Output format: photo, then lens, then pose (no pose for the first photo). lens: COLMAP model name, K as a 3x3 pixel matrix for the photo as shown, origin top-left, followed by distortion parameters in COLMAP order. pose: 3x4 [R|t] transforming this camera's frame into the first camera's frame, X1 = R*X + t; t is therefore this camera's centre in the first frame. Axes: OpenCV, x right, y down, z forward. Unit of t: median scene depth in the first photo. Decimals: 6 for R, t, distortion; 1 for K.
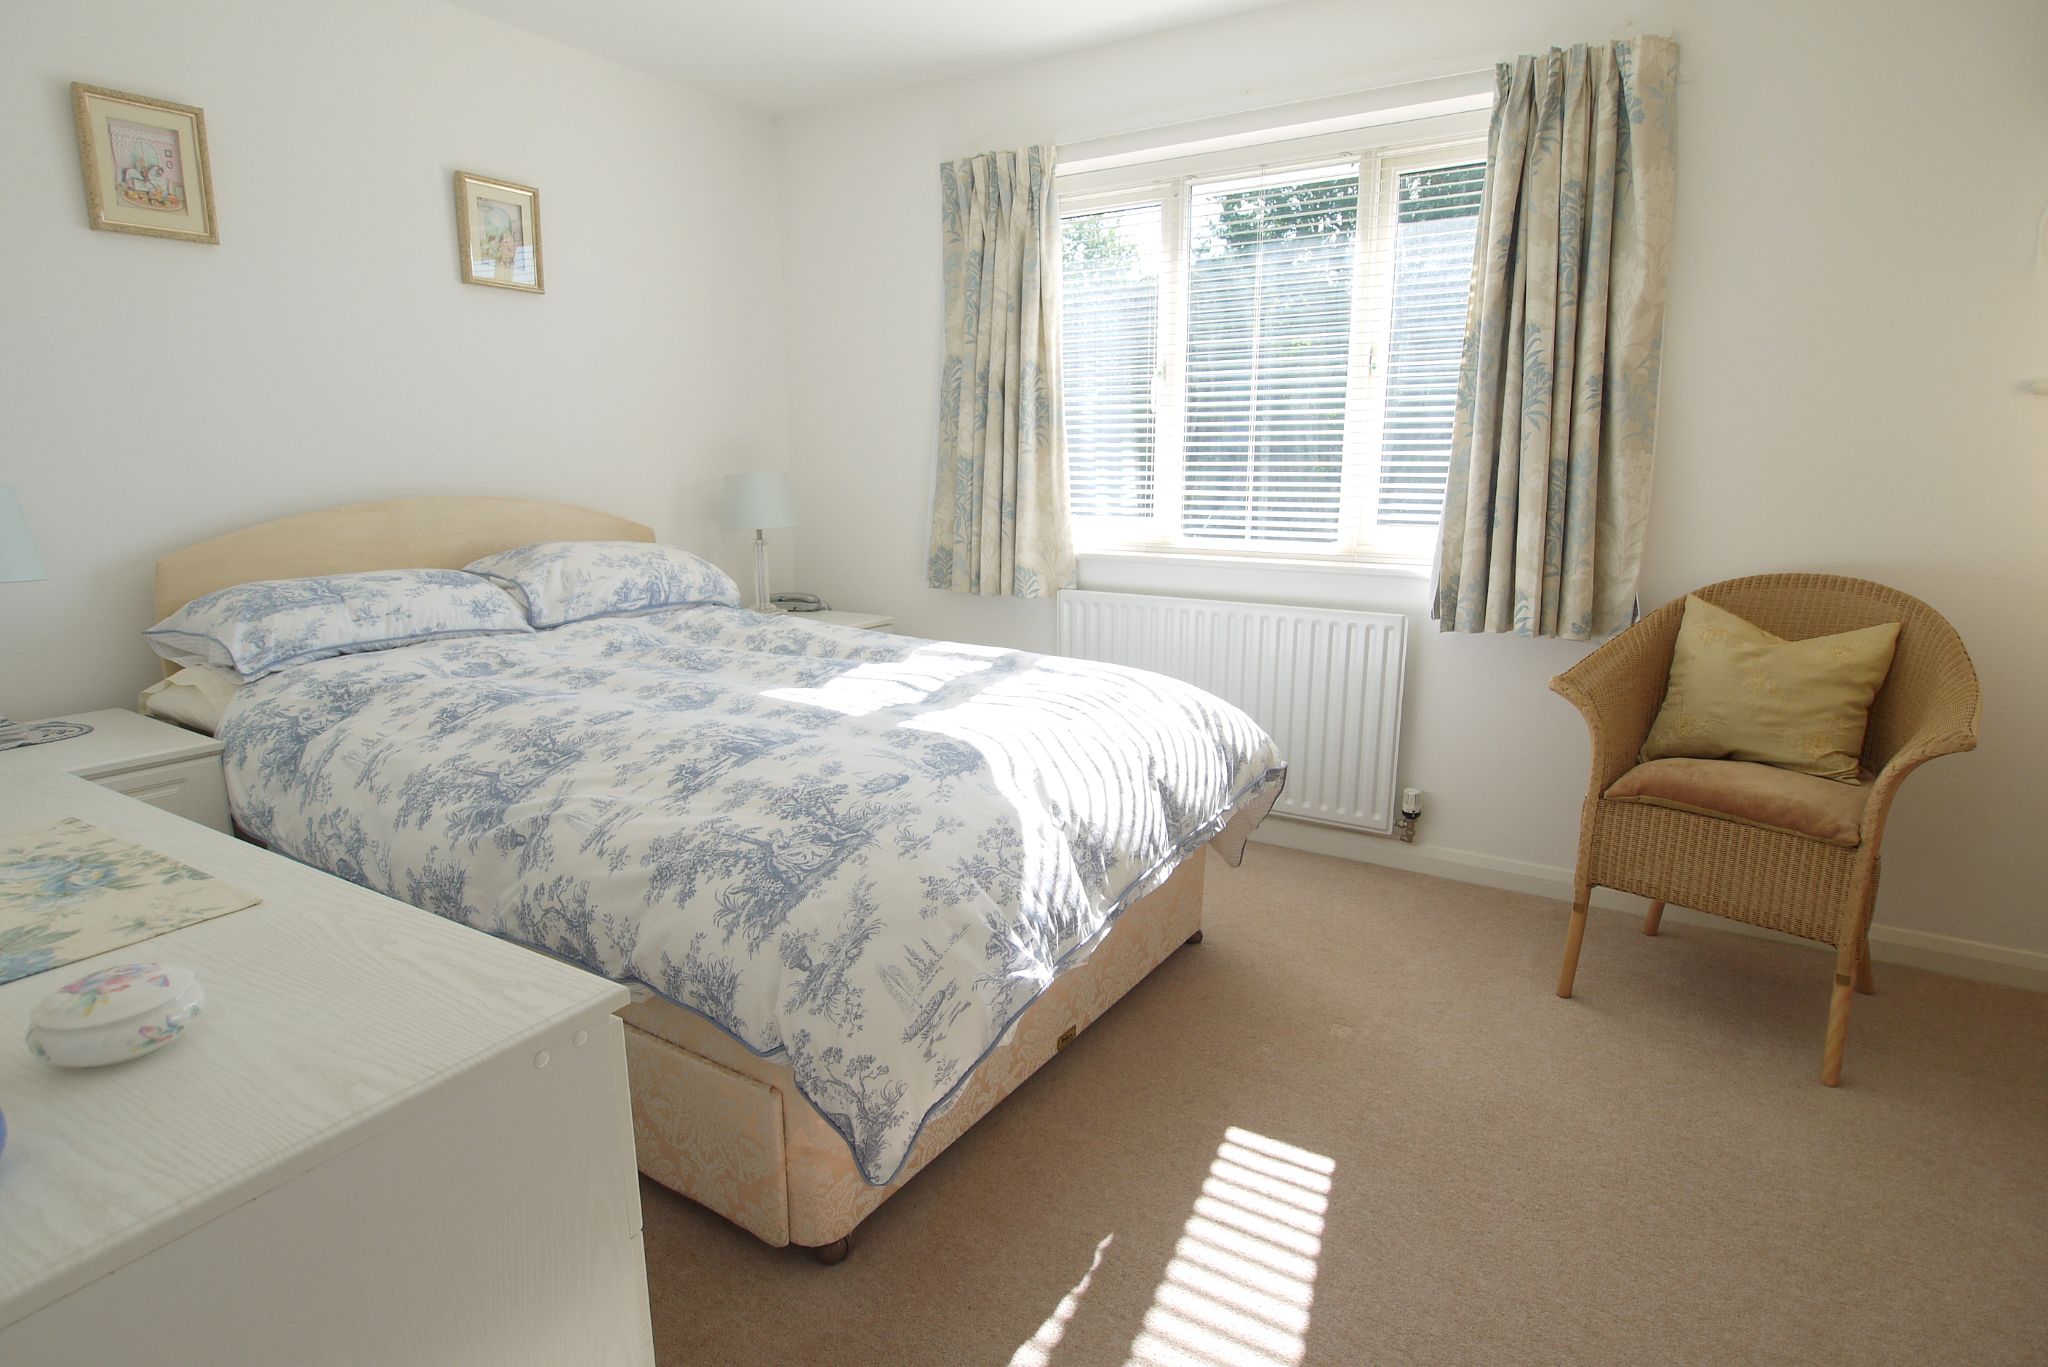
lens RADIAL K [[1031.8, 0, 1024.0], [0, 1031.8, 683.5], [0, 0, 1]] dist [-0.001009, -0.000116]
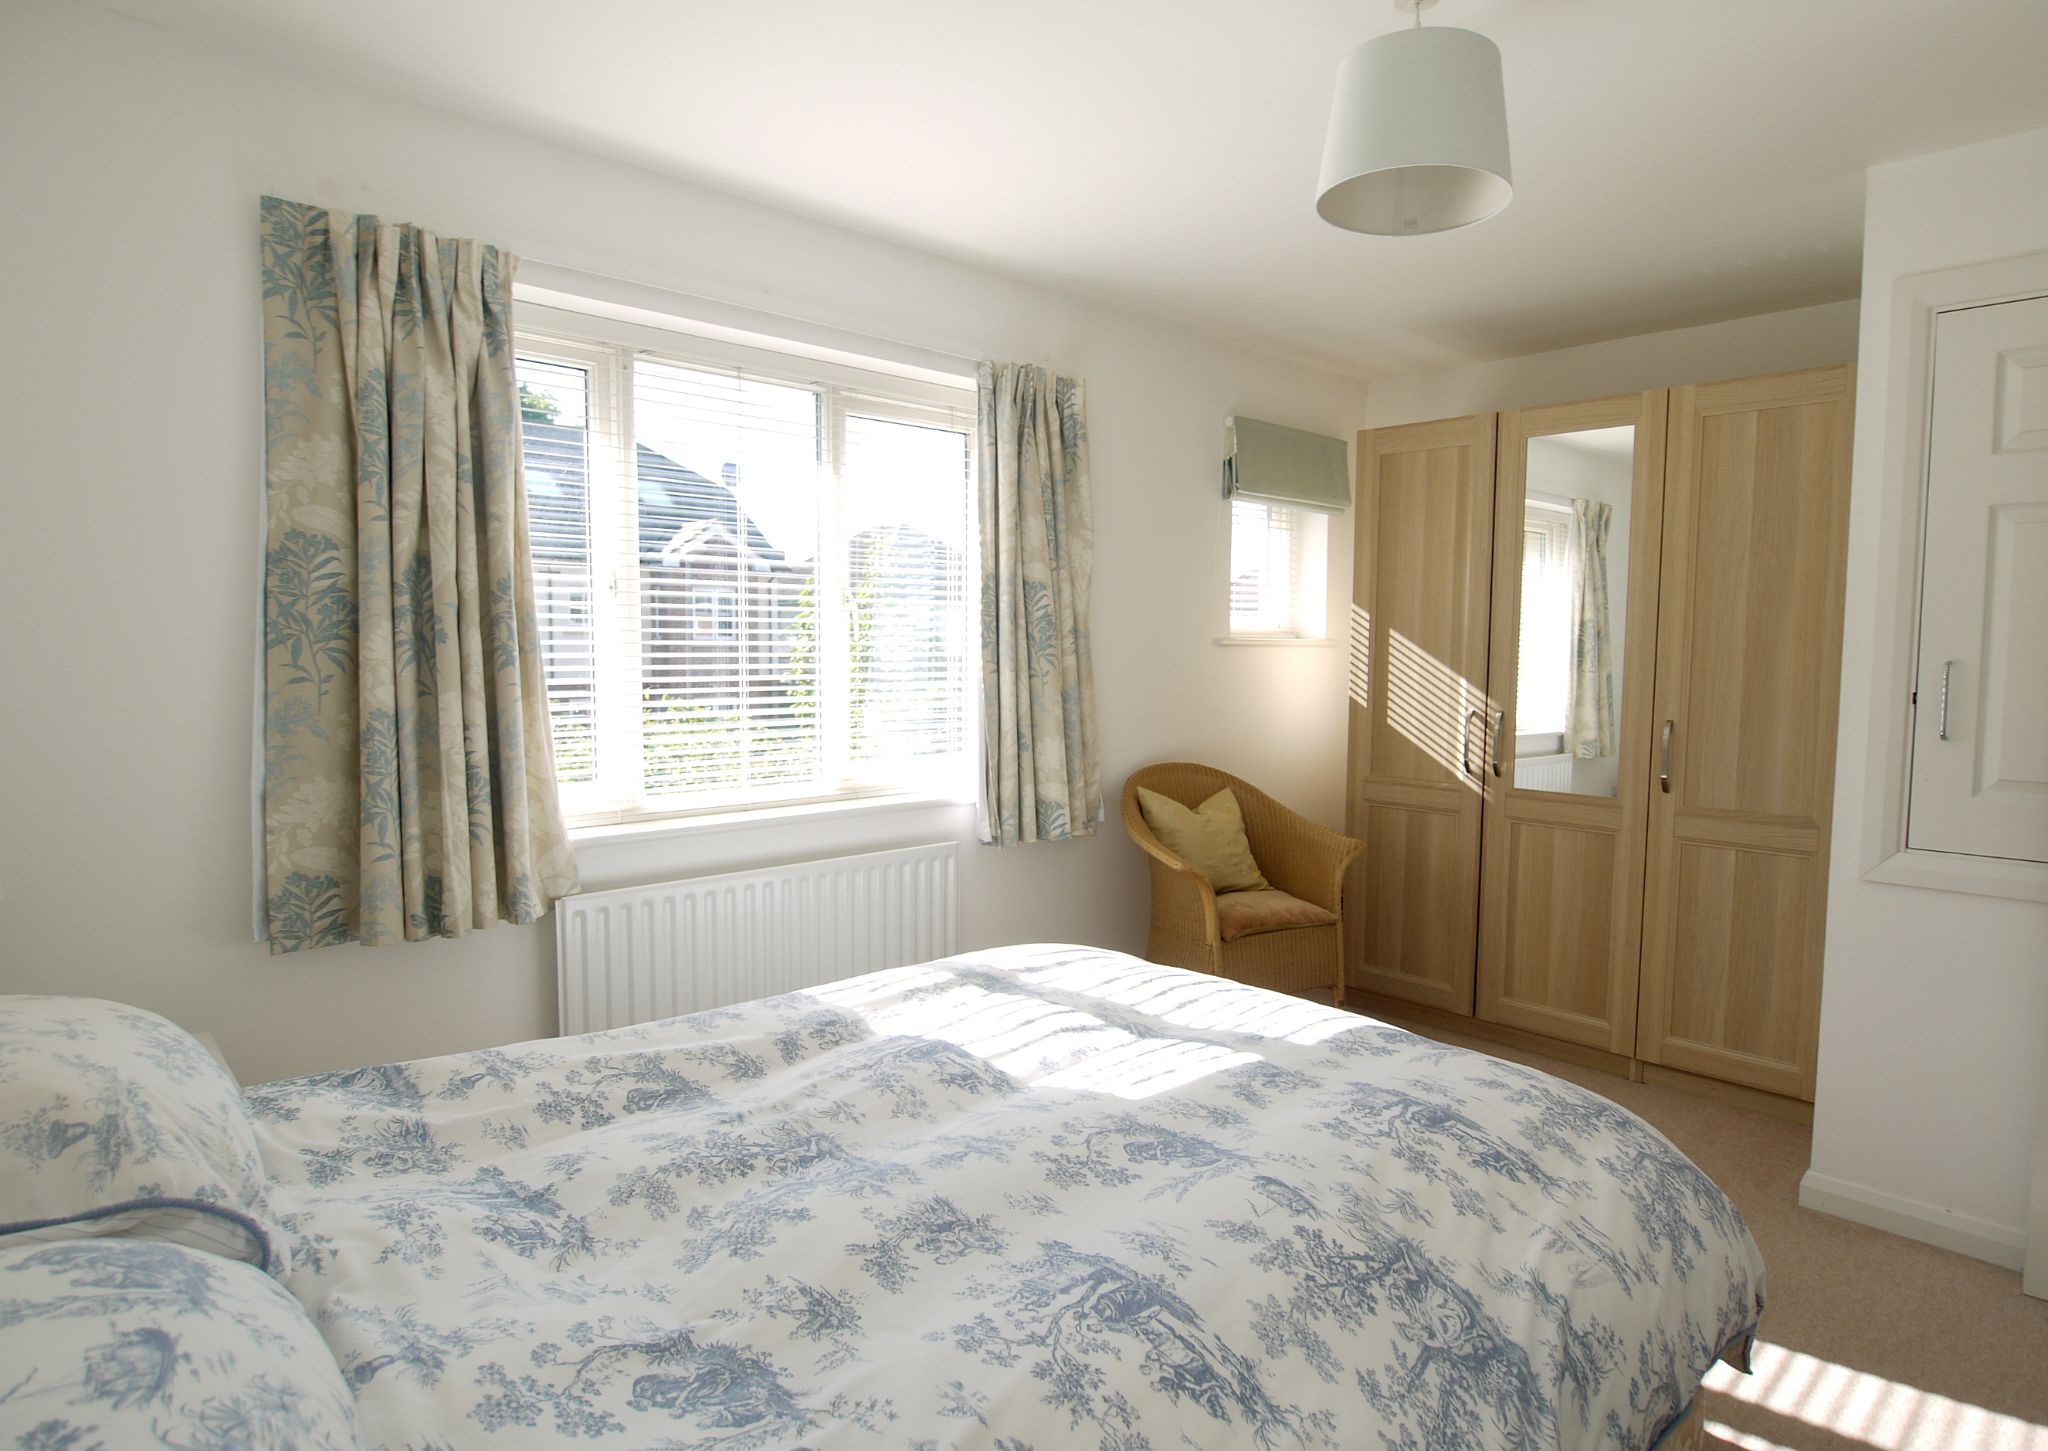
lens RADIAL K [[1150.9, 0, 1024.0], [0, 1150.9, 725.5], [0, 0, 1]] dist [-0.028090, -0.000208]
pose [[0.260659, -0.064807, 0.963253, -0.791317], [0.199701, 0.979785, 0.011880, -0.202419], [-0.944551, 0.189266, 0.268332, 0.682055]]
